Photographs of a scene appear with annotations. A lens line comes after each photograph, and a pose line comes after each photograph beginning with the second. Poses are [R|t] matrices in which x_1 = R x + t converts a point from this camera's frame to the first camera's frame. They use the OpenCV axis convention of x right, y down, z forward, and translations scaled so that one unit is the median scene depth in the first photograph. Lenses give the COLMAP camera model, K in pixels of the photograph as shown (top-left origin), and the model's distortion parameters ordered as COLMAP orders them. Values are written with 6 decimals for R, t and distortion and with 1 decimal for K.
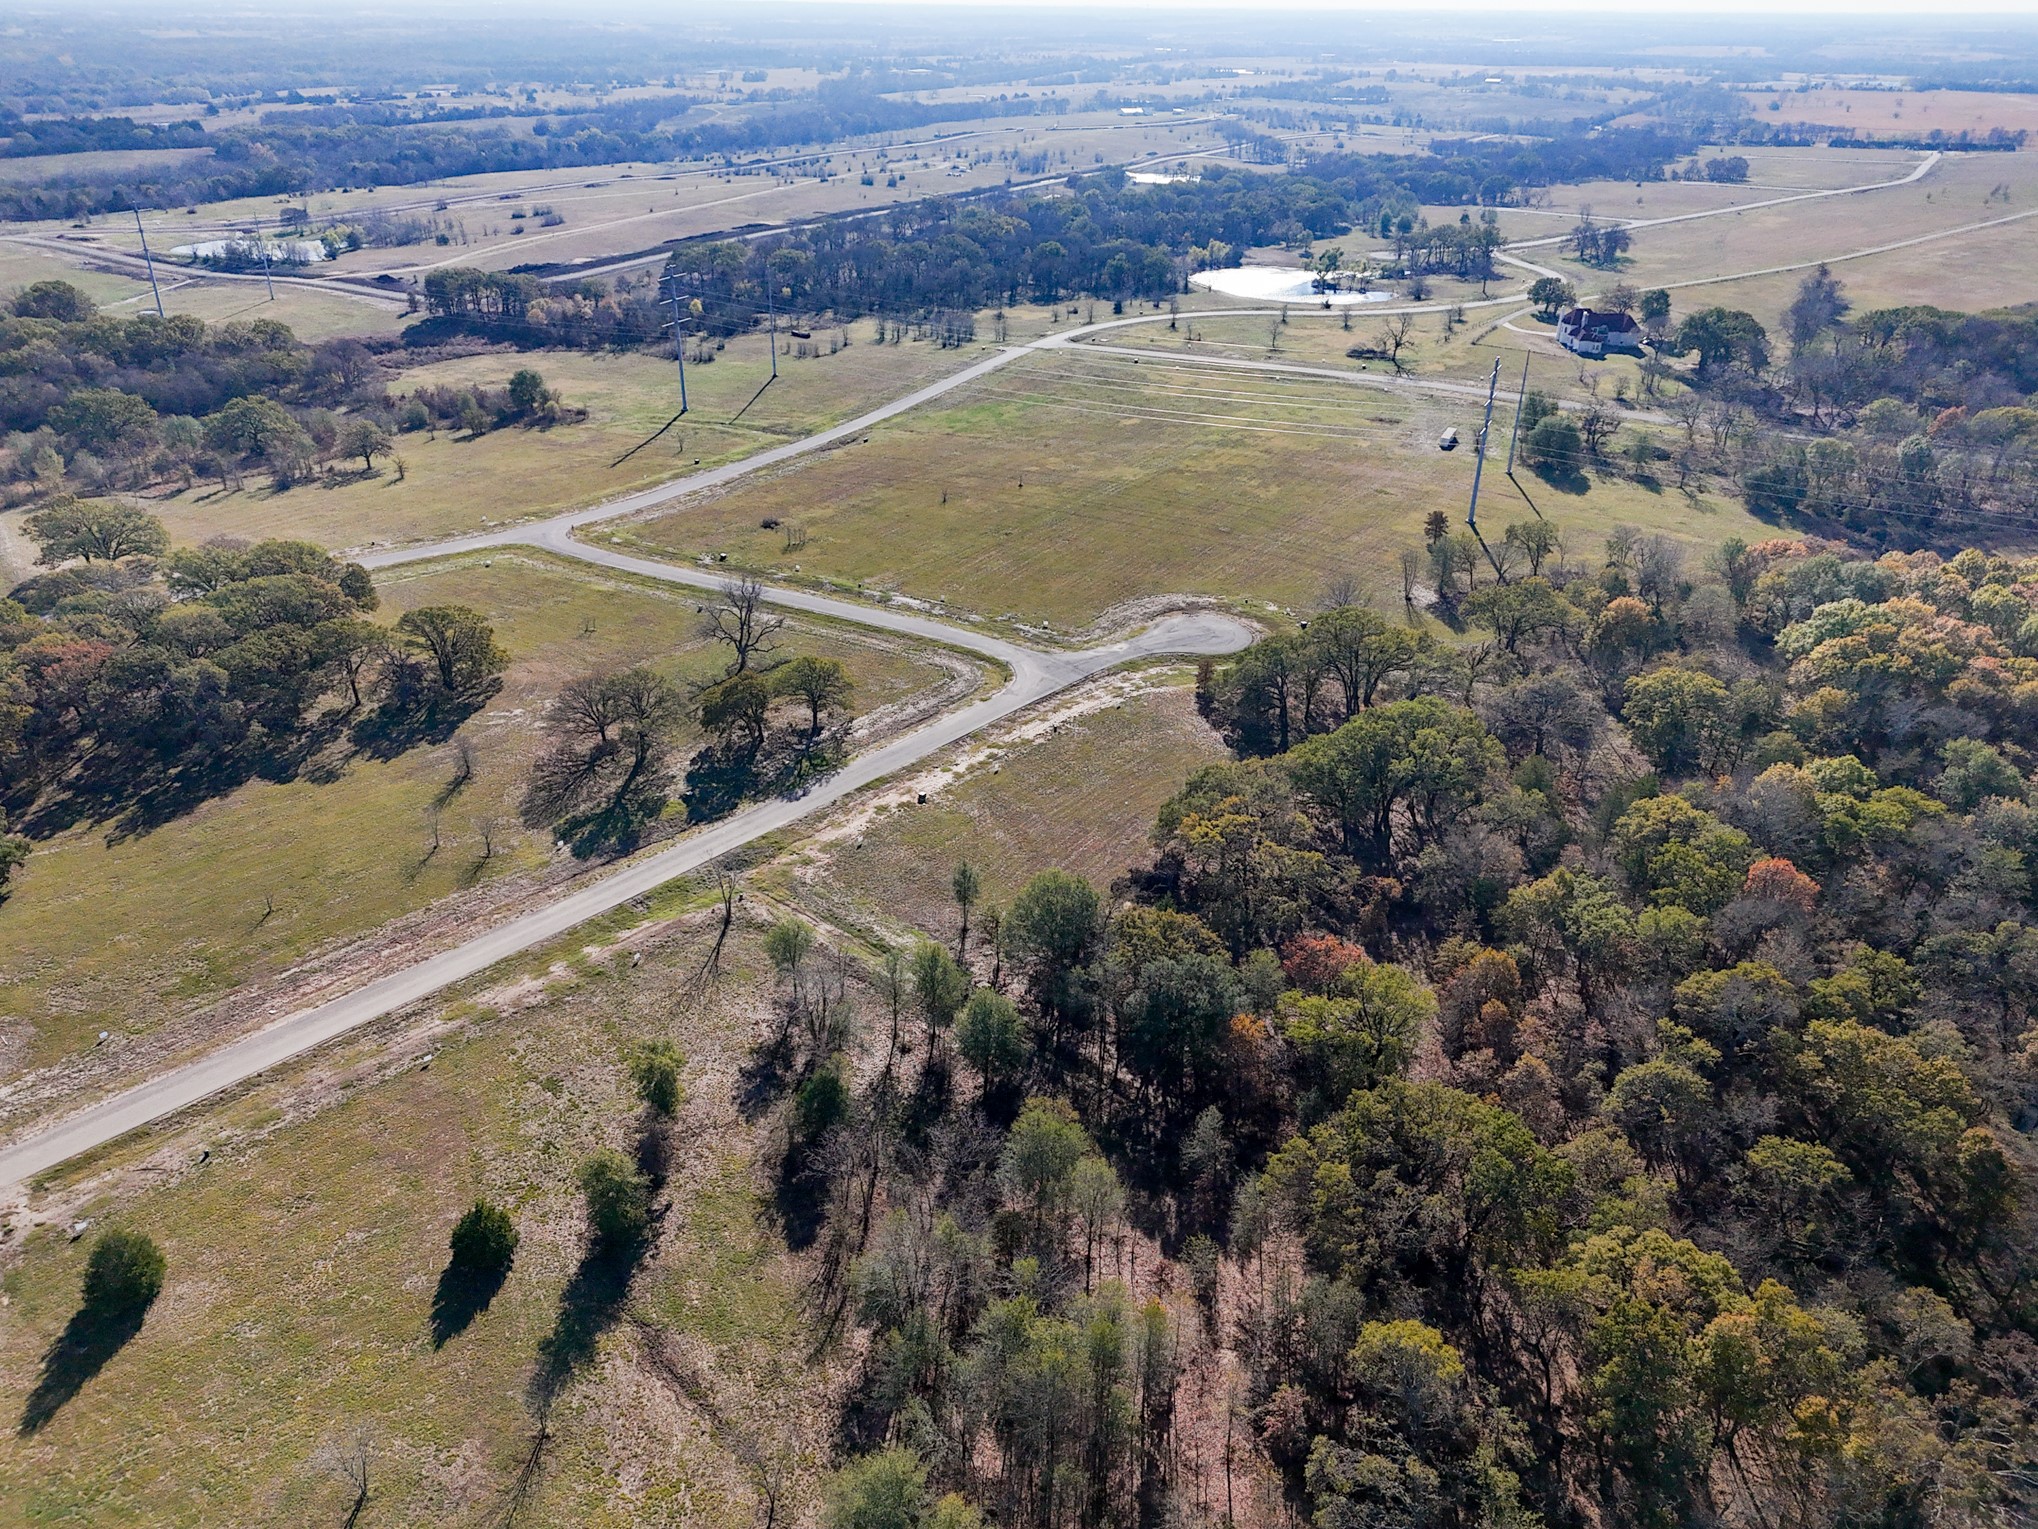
lens RADIAL K [[1492.8, 0, 1020.5], [0, 1492.8, 766.2], [0, 0, 1]] dist [0.060318, -0.051389]
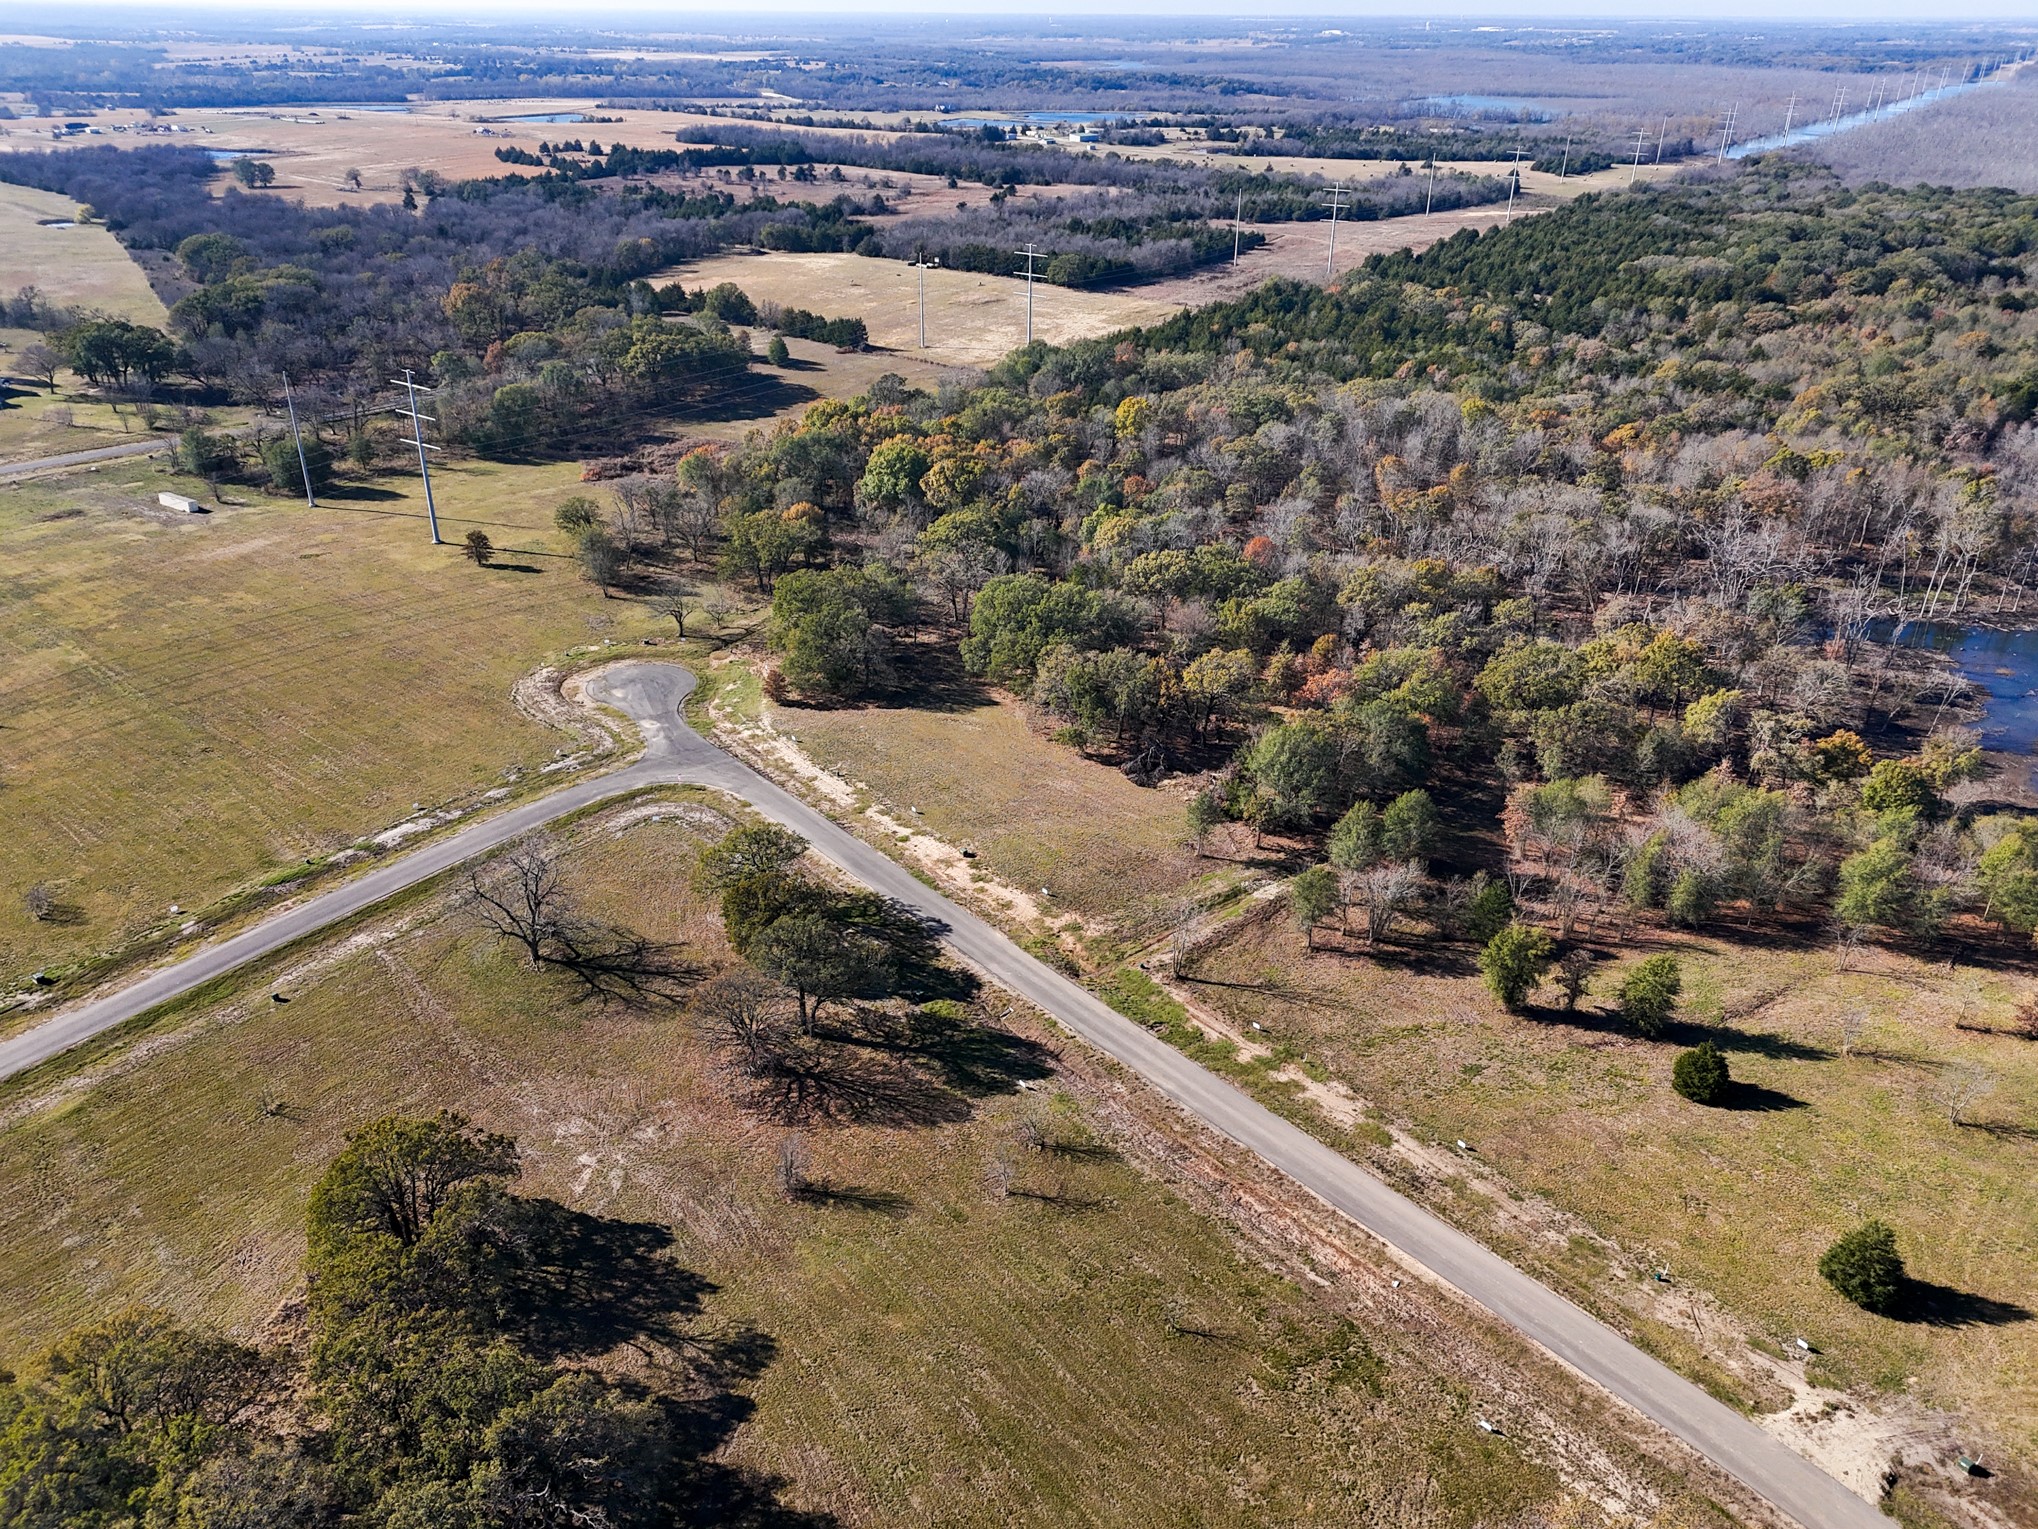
lens RADIAL K [[1492.8, 0, 1026.3], [0, 1492.8, 750.8], [0, 0, 1]] dist [0.060318, -0.051389]
pose [[0.137864, -0.447711, 0.883486, -0.510370], [0.444160, 0.825230, 0.348880, -0.203367], [-0.885277, 0.344312, 0.312625, 0.381154]]
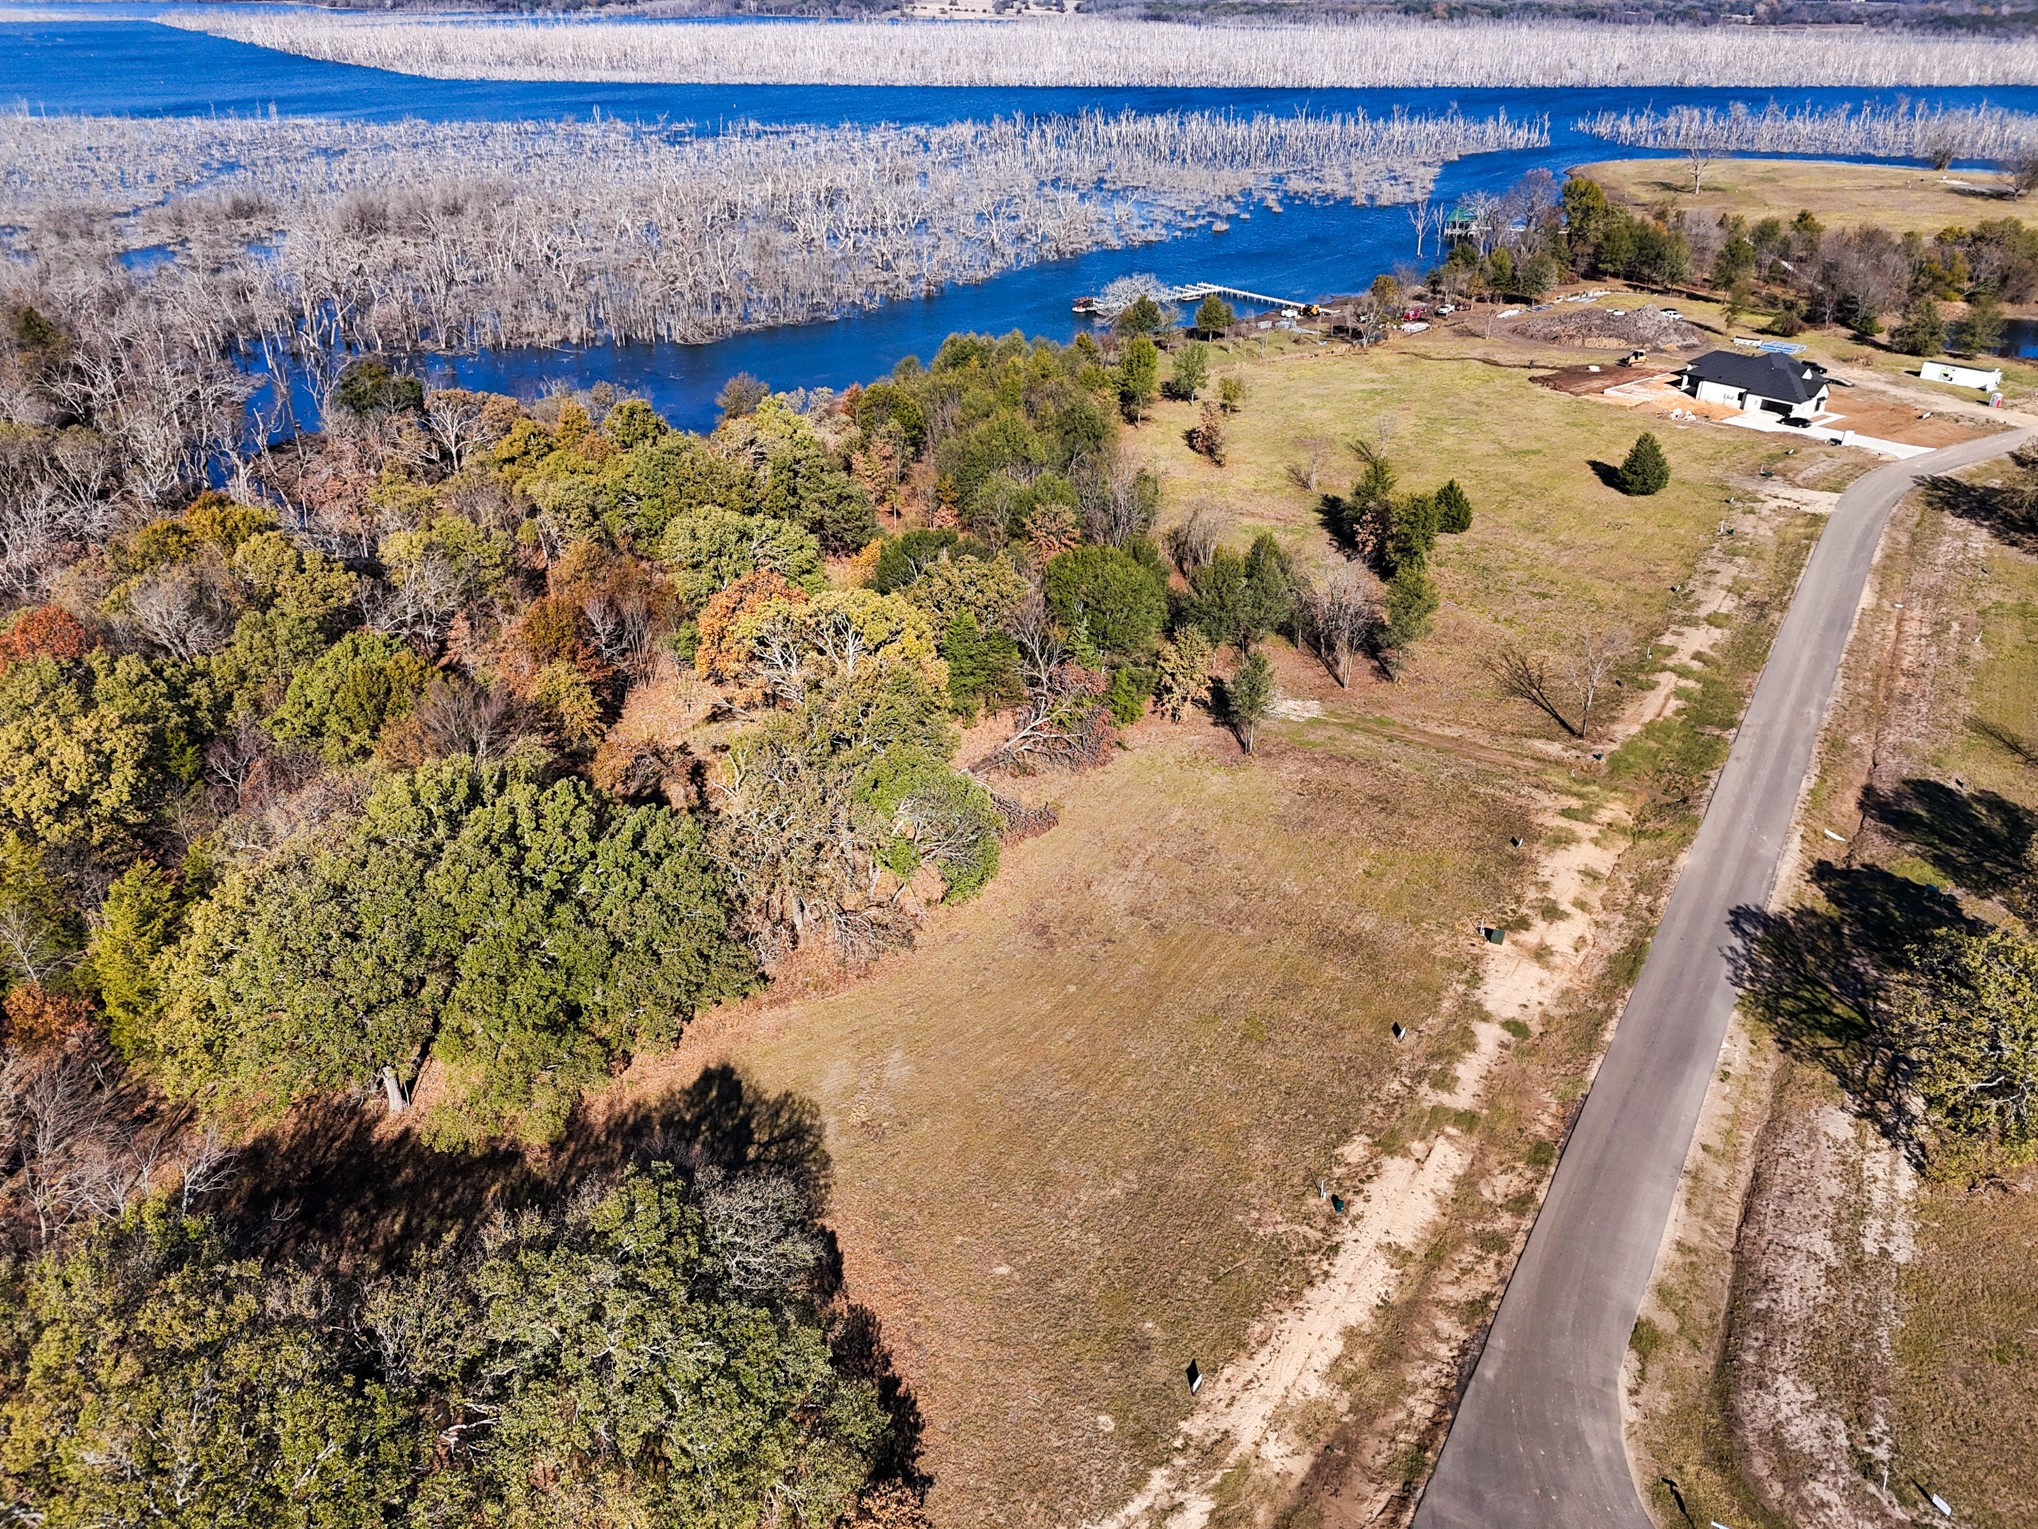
lens RADIAL K [[1492.8, 0, 1020.1], [0, 1492.8, 761.7], [0, 0, 1]] dist [0.060318, -0.051389]
pose [[-0.985344, 0.058801, -0.160123, 0.092347], [-0.096850, 0.579878, 0.808926, -0.226203], [0.140417, 0.812579, -0.565684, 0.708738]]
